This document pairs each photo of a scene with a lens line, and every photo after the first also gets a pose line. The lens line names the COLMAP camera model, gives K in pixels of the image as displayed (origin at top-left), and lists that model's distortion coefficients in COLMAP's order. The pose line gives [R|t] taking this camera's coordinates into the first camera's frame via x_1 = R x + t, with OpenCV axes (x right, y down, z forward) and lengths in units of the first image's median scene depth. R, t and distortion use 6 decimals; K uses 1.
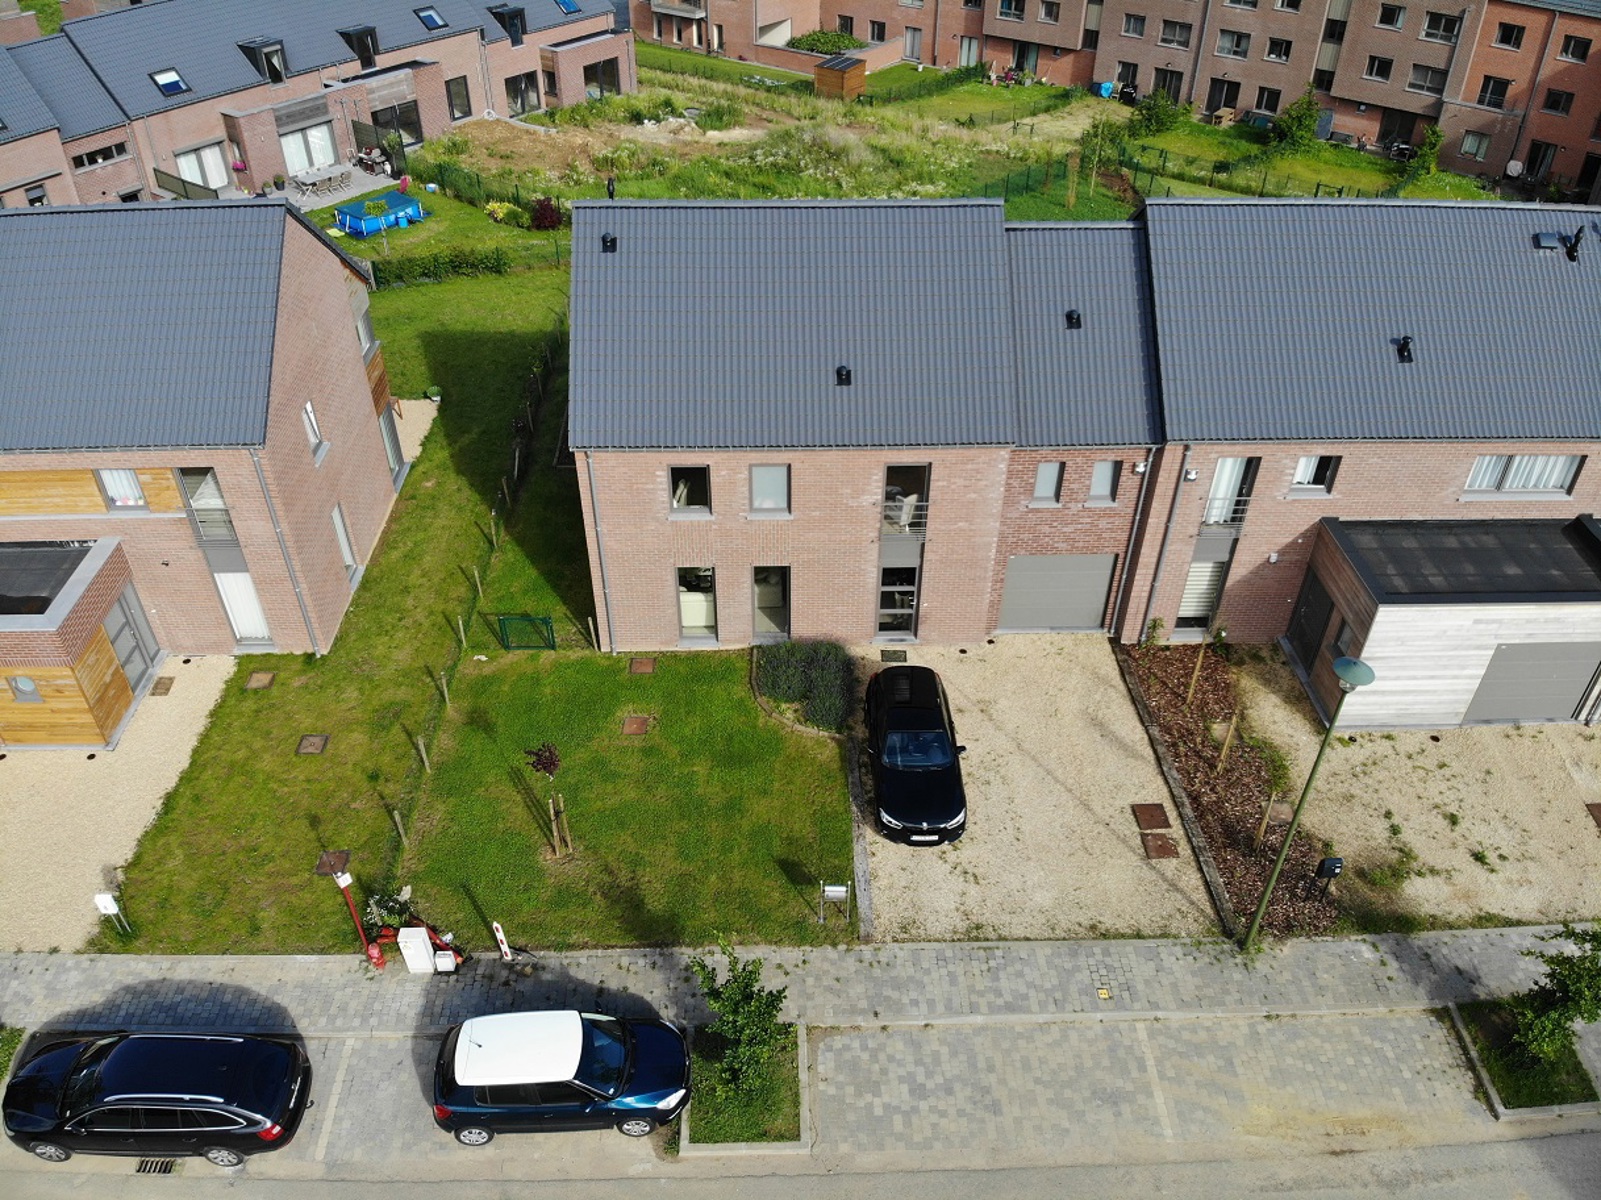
lens RADIAL K [[1179.9, 0, 828.8], [0, 1179.9, 594.4], [0, 0, 1]] dist [0.061899, -0.169979]
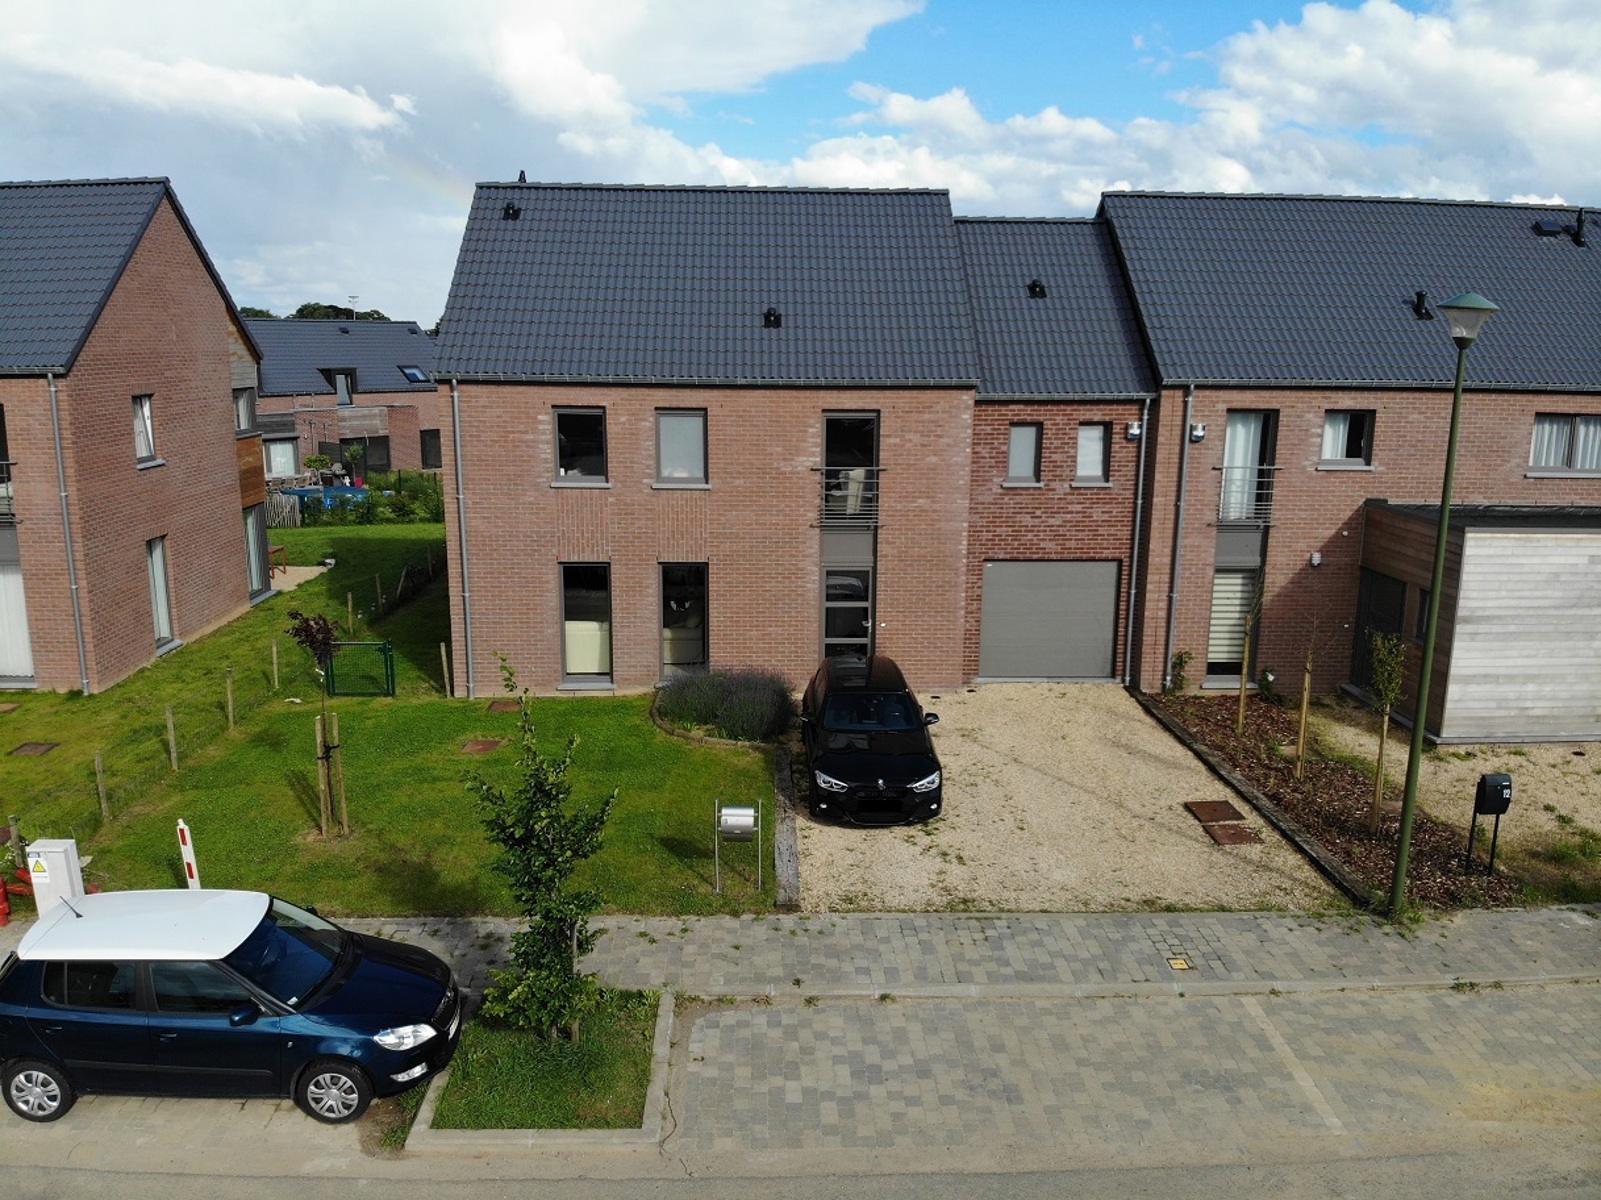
lens RADIAL K [[1179.9, 0, 828.8], [0, 1179.9, 594.4], [0, 0, 1]] dist [0.061899, -0.169979]
pose [[0.999905, -0.008043, 0.011181, 0.044602], [0.012152, 0.897231, -0.441395, 0.390121], [-0.006482, 0.441489, 0.897243, 0.343879]]
